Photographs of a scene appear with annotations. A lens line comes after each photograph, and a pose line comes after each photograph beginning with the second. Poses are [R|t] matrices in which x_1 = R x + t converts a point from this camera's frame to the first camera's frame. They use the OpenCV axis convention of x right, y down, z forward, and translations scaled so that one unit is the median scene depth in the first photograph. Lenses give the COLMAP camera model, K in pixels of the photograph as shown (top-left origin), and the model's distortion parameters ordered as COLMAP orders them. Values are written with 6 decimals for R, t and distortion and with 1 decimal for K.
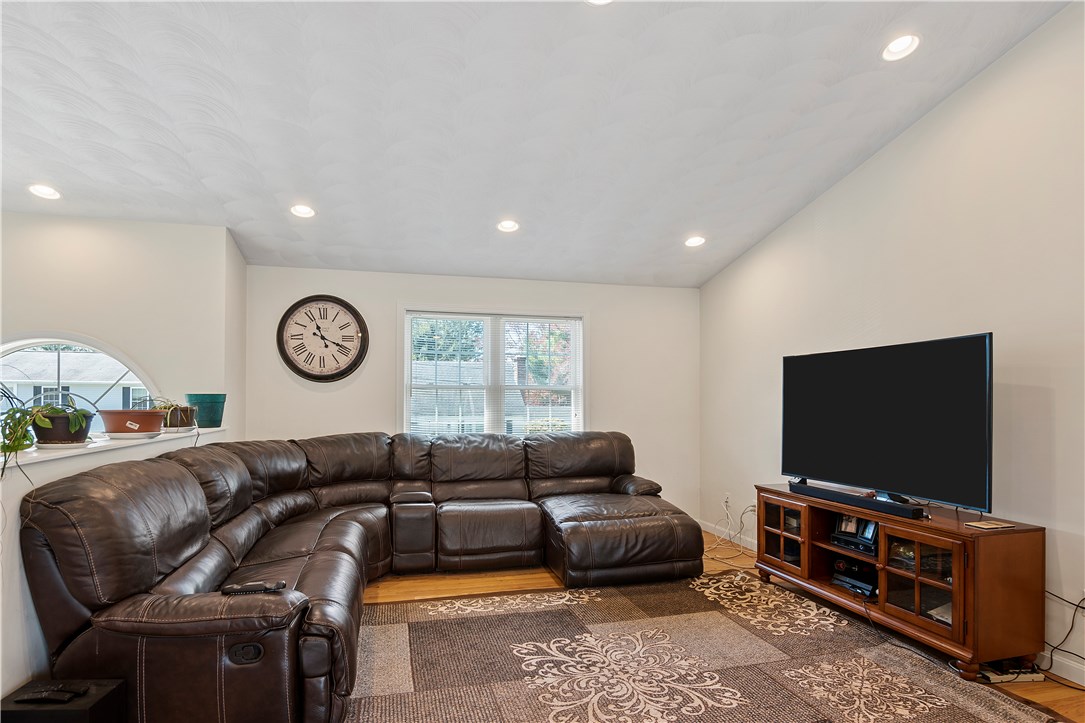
lens RADIAL K [[555.4, 0, 521.1], [0, 555.4, 393.7], [0, 0, 1]] dist [-0.014586, 0.004557]
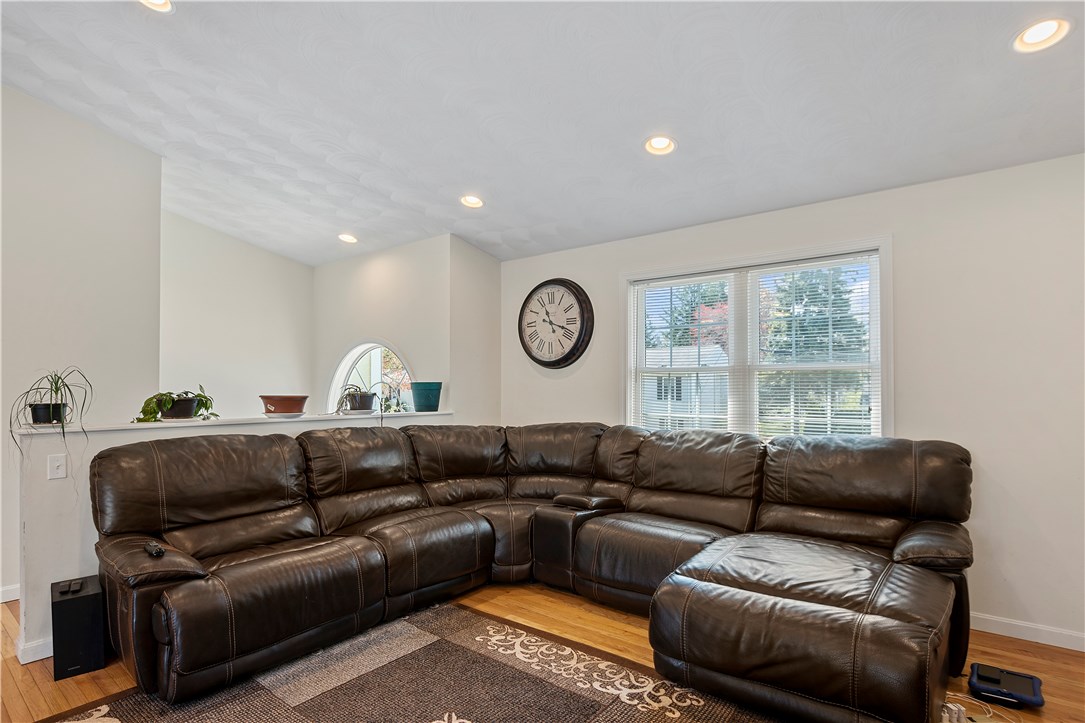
lens RADIAL K [[555.4, 0, 542.7], [0, 555.4, 371.9], [0, 0, 1]] dist [-0.014586, 0.004557]
pose [[0.617914, -0.025481, -0.785833, 0.400849], [0.014755, 0.999675, -0.020813, 0.005626], [0.786108, 0.001266, 0.618088, 0.385261]]
